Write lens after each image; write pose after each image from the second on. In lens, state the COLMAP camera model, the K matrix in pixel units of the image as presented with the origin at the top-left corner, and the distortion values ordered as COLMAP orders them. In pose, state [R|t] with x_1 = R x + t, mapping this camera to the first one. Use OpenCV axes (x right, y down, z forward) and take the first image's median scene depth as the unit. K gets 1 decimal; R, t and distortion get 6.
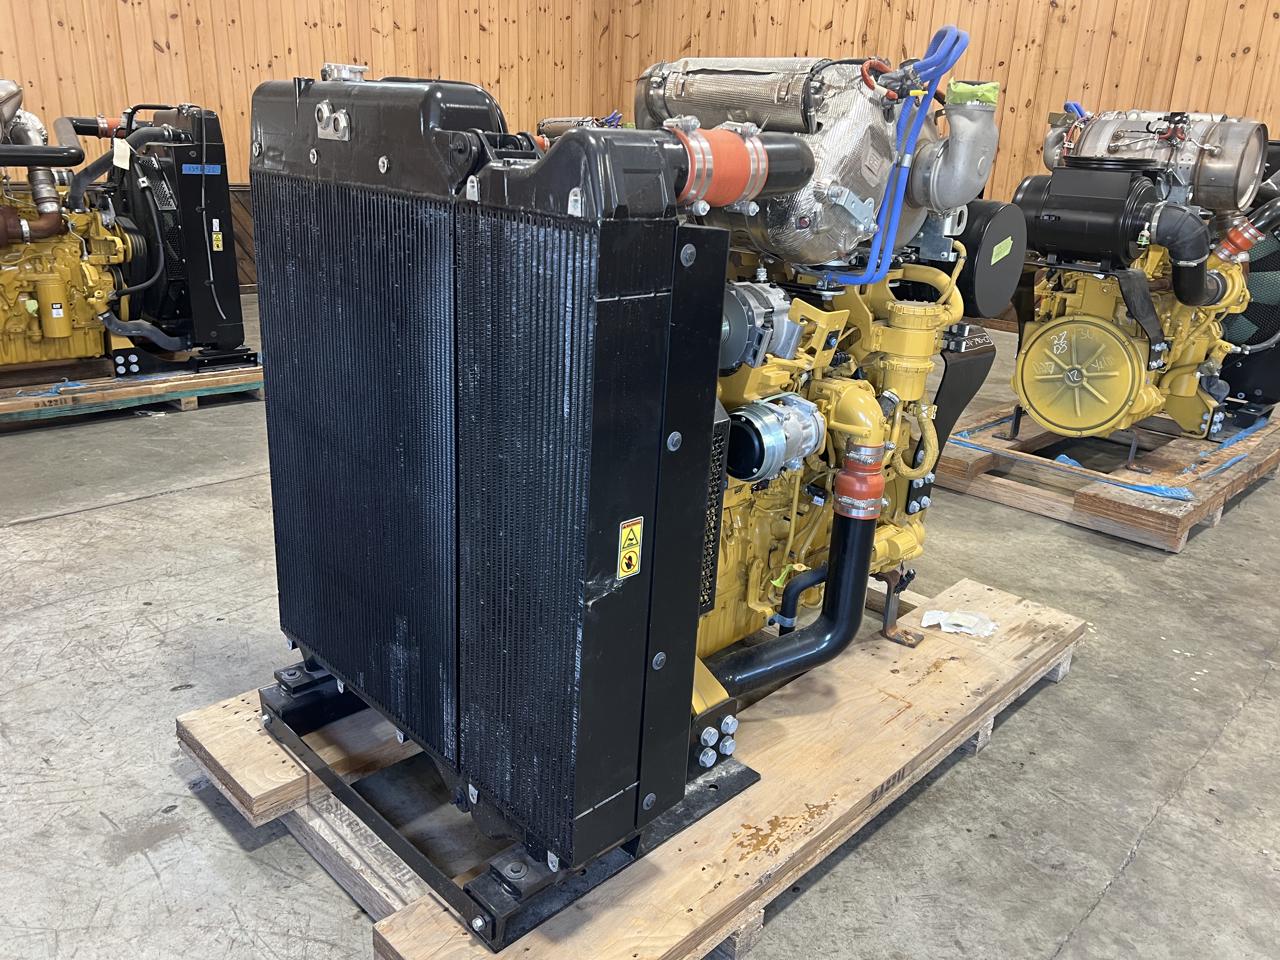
lens RADIAL K [[971.4, 0, 631.1], [0, 971.4, 472.7], [0, 0, 1]] dist [0.042409, -0.050261]
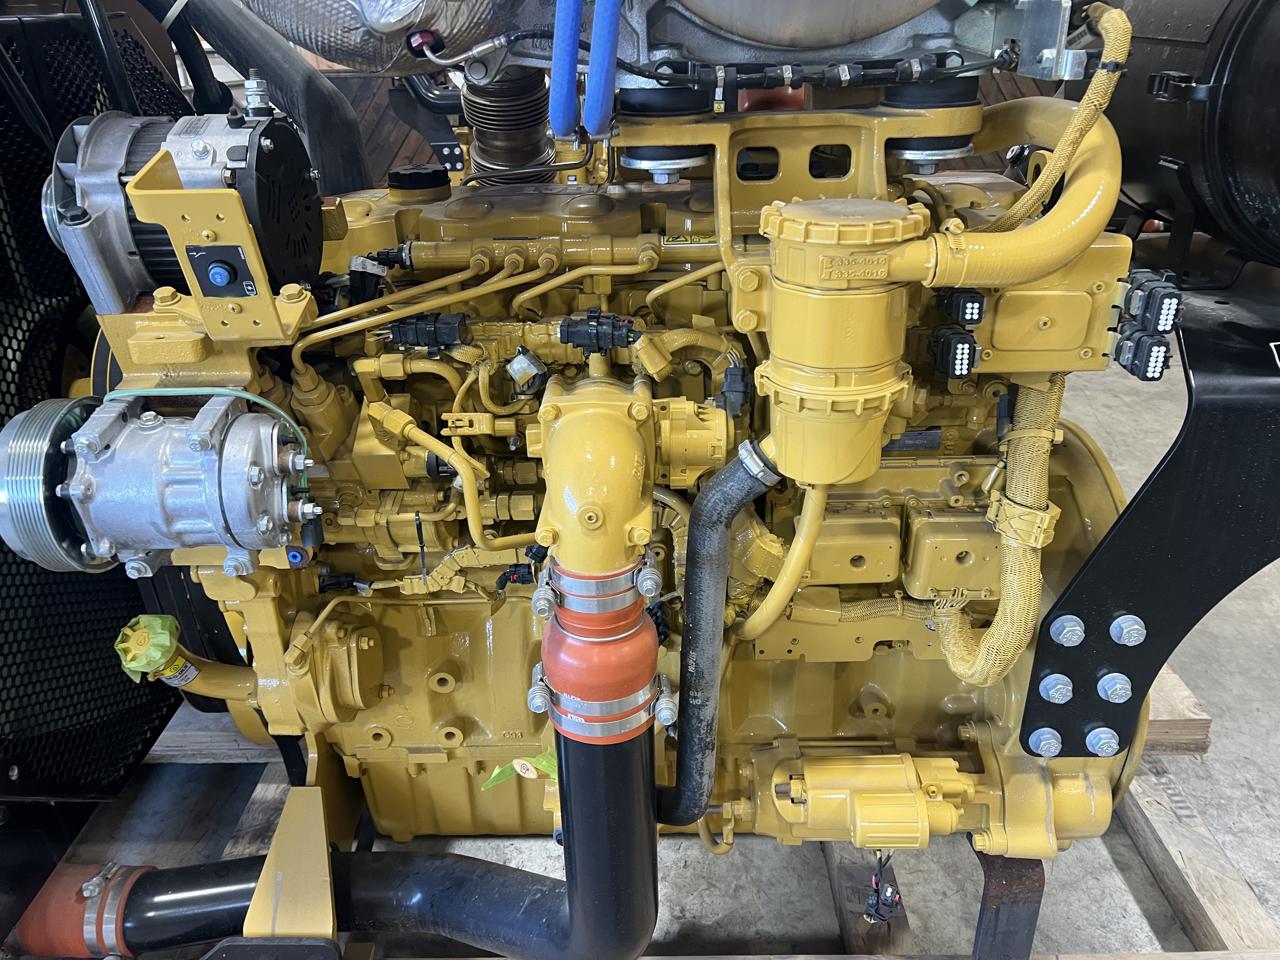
lens RADIAL K [[971.4, 0, 640.9], [0, 971.4, 489.3], [0, 0, 1]] dist [0.042409, -0.050261]
pose [[0.689607, 0.259109, -0.676243, 0.399220], [-0.178118, 0.965801, 0.188418, -0.105530], [0.701937, -0.009483, 0.712176, 0.575796]]
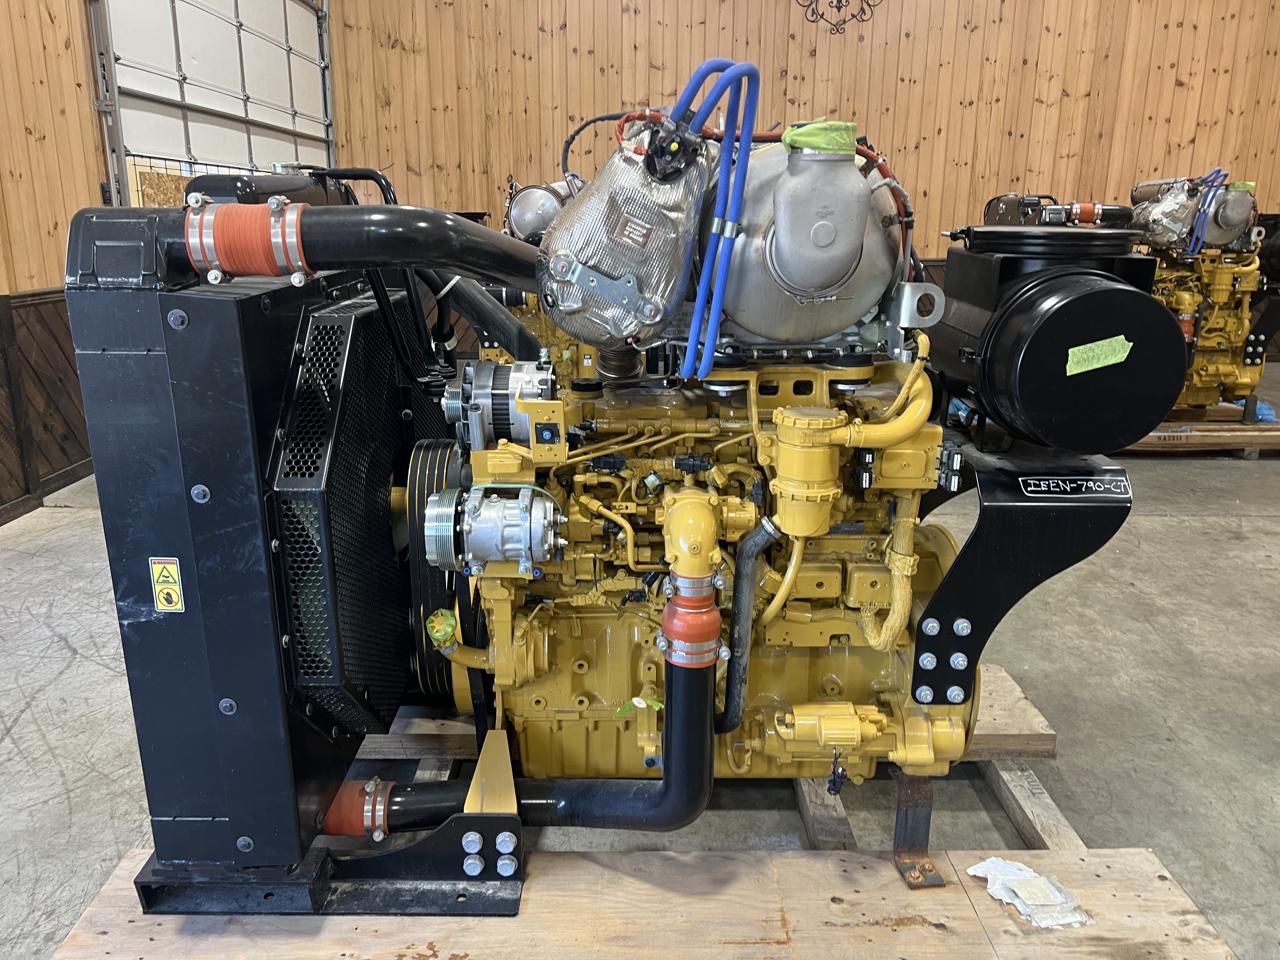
lens RADIAL K [[971.4, 0, 631.9], [0, 971.4, 469.7], [0, 0, 1]] dist [0.042409, -0.050261]
pose [[0.702510, 0.149460, -0.695803, 0.589860], [-0.200960, 0.979571, 0.007517, -0.085982], [0.682712, 0.134548, 0.718193, 0.293679]]
